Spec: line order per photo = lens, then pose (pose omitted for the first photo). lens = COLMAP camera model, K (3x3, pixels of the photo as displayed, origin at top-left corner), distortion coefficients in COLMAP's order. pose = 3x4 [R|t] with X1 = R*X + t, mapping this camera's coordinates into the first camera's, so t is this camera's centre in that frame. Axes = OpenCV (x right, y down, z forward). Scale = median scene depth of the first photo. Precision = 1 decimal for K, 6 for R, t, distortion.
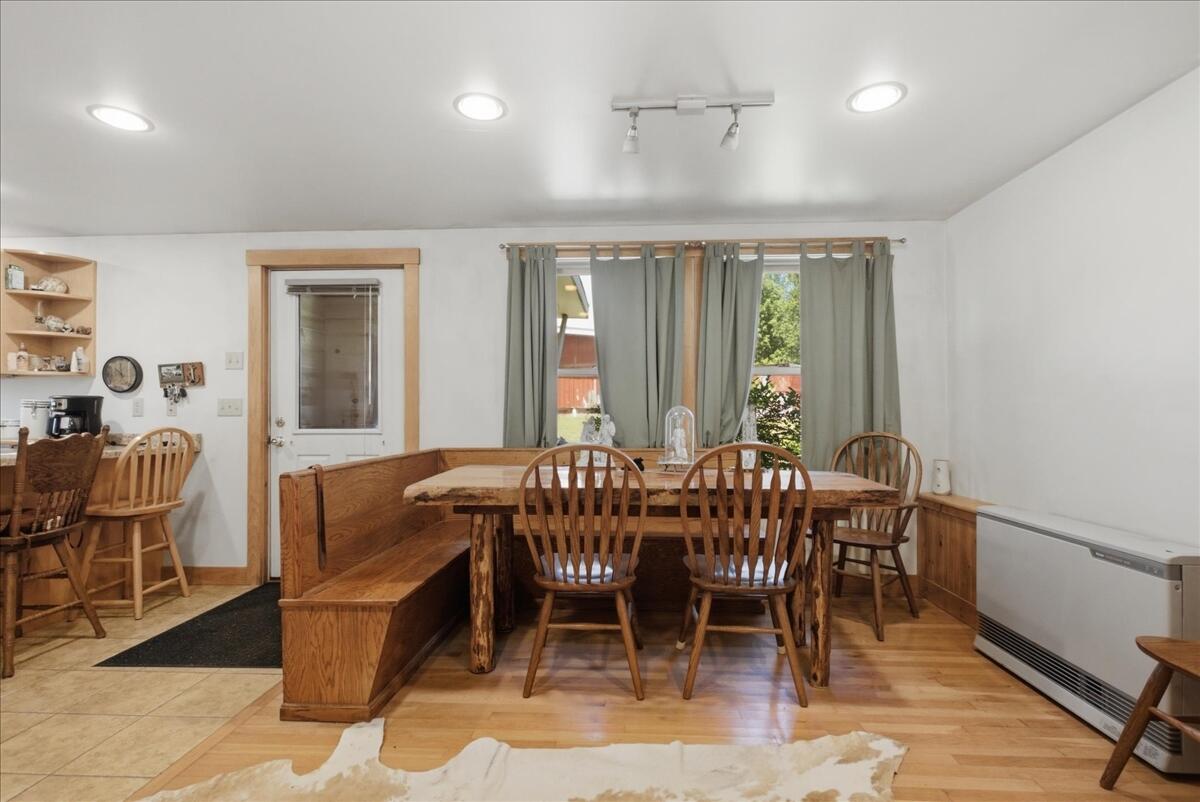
lens RADIAL K [[558.3, 0, 601.5], [0, 558.3, 406.7], [0, 0, 1]] dist [-0.001333, 0.000619]
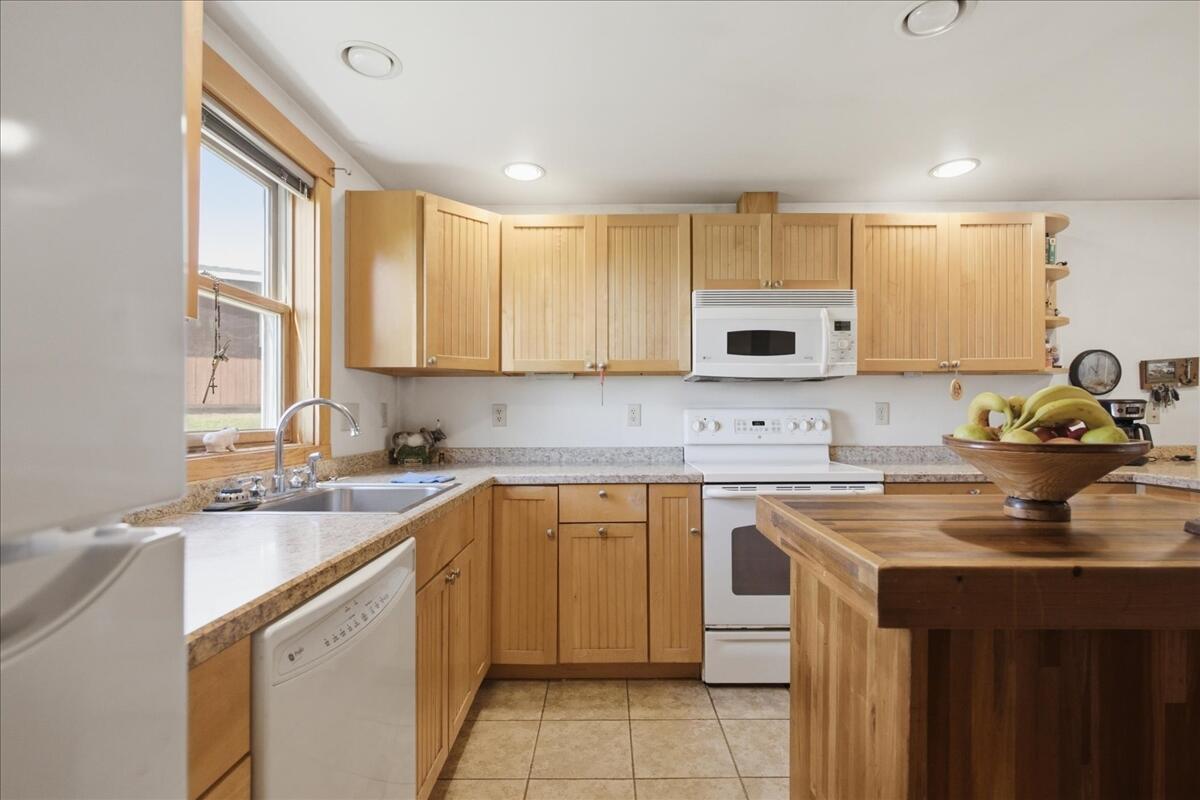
lens RADIAL K [[551.4, 0, 600.3], [0, 551.4, 409.3], [0, 0, 1]] dist [-0.002082, -0.000190]
pose [[0.998758, -0.003035, 0.049731, -1.704645], [0.002478, 0.999933, 0.011266, -0.016004], [-0.049762, -0.011128, 0.998699, 0.254215]]
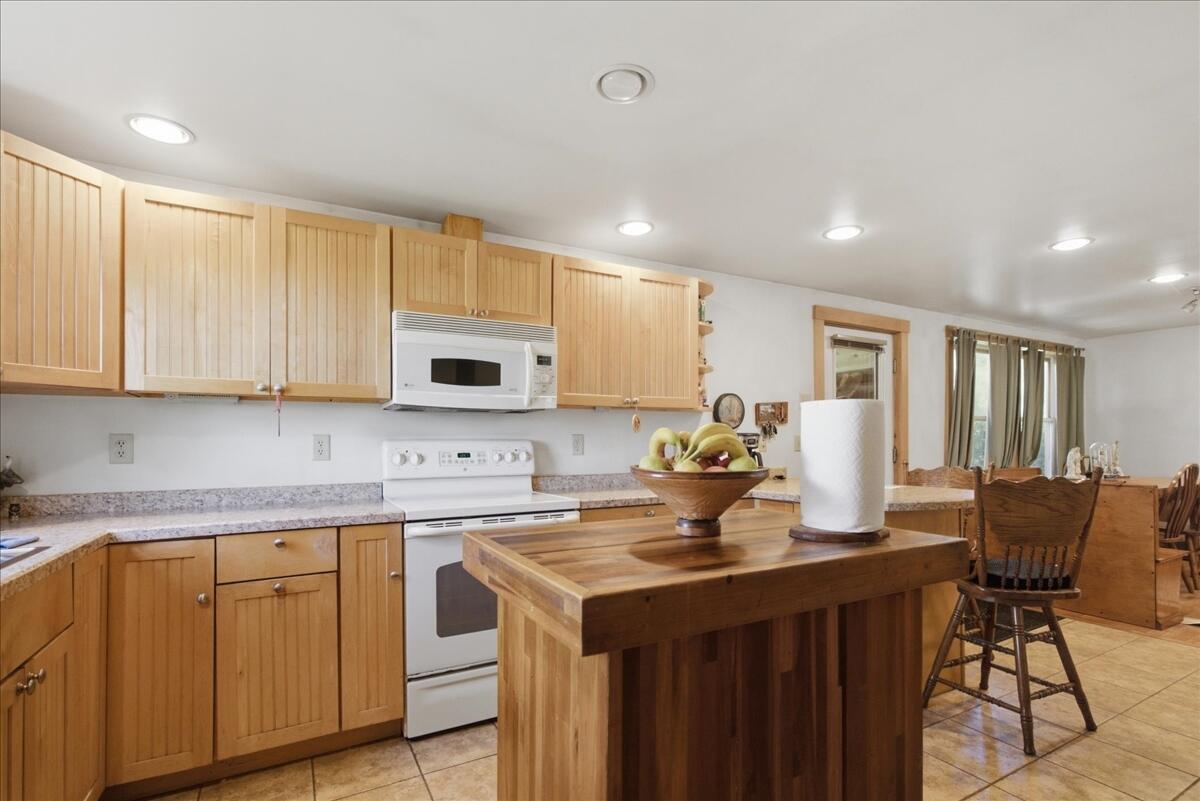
lens RADIAL K [[569.3, 0, 599.5], [0, 569.3, 441.2], [0, 0, 1]] dist [-0.002749, 0.000557]
pose [[0.845148, -0.004036, 0.534517, -1.701970], [-0.003831, 0.999900, 0.013607, -0.017576], [-0.534518, -0.013547, 0.845048, 0.265895]]
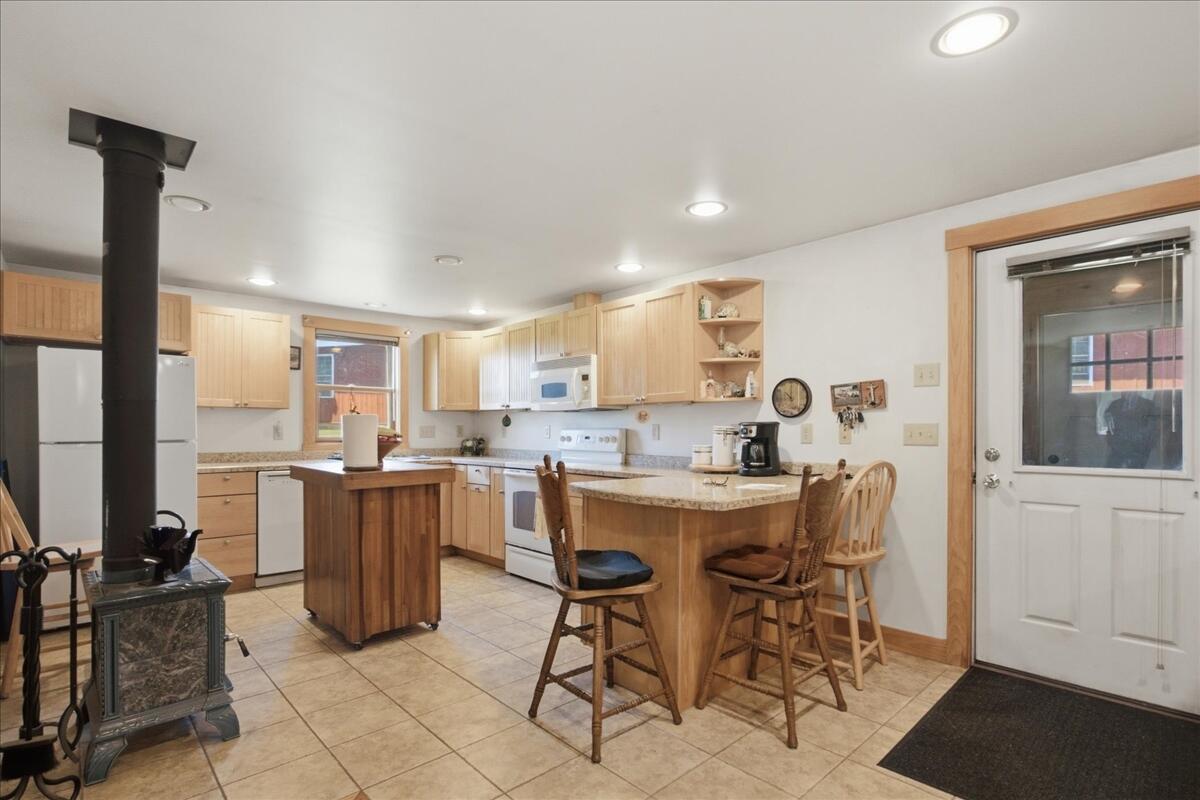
lens RADIAL K [[581.4, 0, 605.1], [0, 581.4, 428.1], [0, 0, 1]] dist [-0.000240, -0.000134]
pose [[0.723464, -0.000107, -0.690362, -0.440121], [0.009165, 0.999913, 0.009450, -0.020896], [0.690301, -0.013164, 0.723402, 0.094170]]
